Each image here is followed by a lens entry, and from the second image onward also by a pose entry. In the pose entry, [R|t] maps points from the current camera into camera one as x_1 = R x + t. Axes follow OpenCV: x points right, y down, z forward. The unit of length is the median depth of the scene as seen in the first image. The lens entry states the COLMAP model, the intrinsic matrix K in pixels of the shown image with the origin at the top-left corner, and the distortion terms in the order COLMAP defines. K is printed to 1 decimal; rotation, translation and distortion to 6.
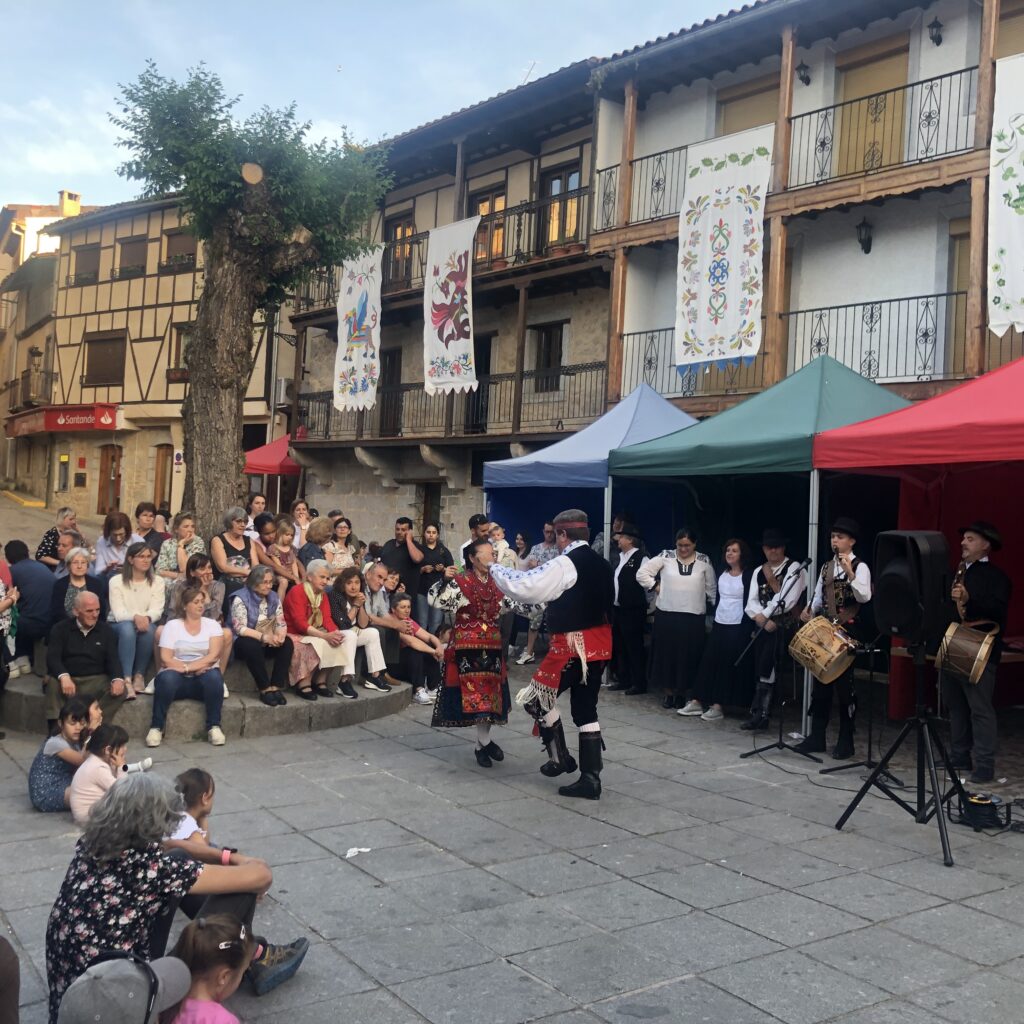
lens RADIAL K [[1103.4, 0, 515.8], [0, 1103.4, 503.0], [0, 0, 1]] dist [0.021374, 0.000000]
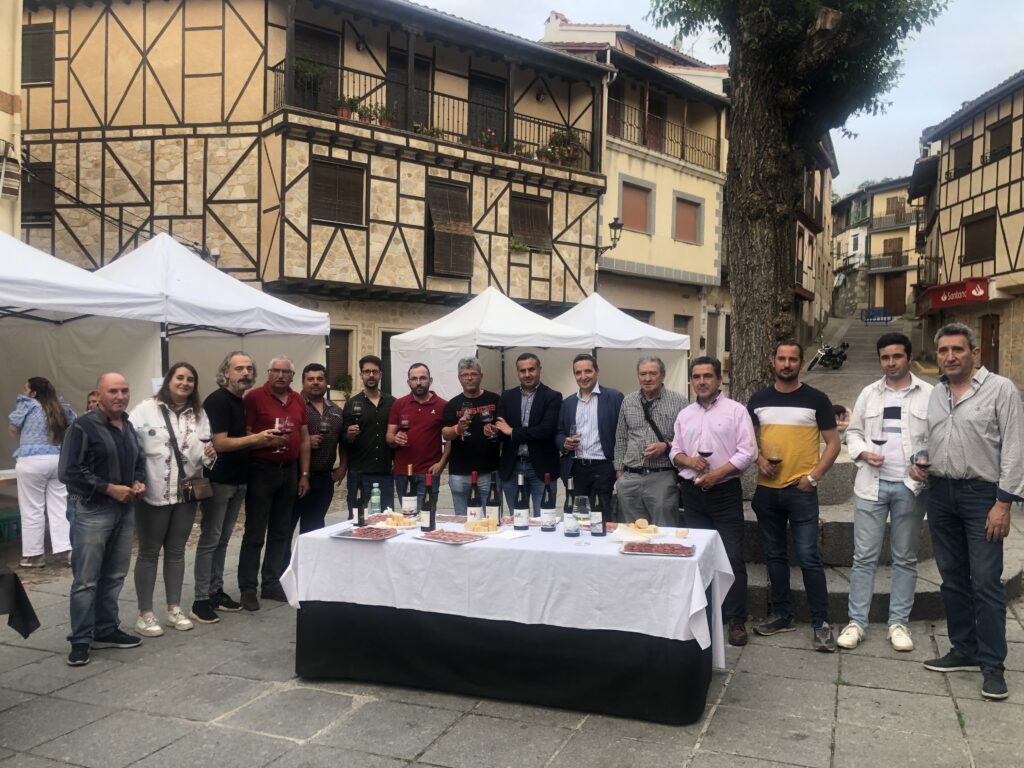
lens RADIAL K [[828.5, 0, 506.3], [0, 828.5, 391.8], [0, 0, 1]] dist [0.021919, -0.012011]
pose [[0.555905, -0.020780, -0.830986, 0.122268], [0.034249, 0.999411, -0.002081, 0.020889], [0.830540, -0.027304, 0.556289, 0.285506]]
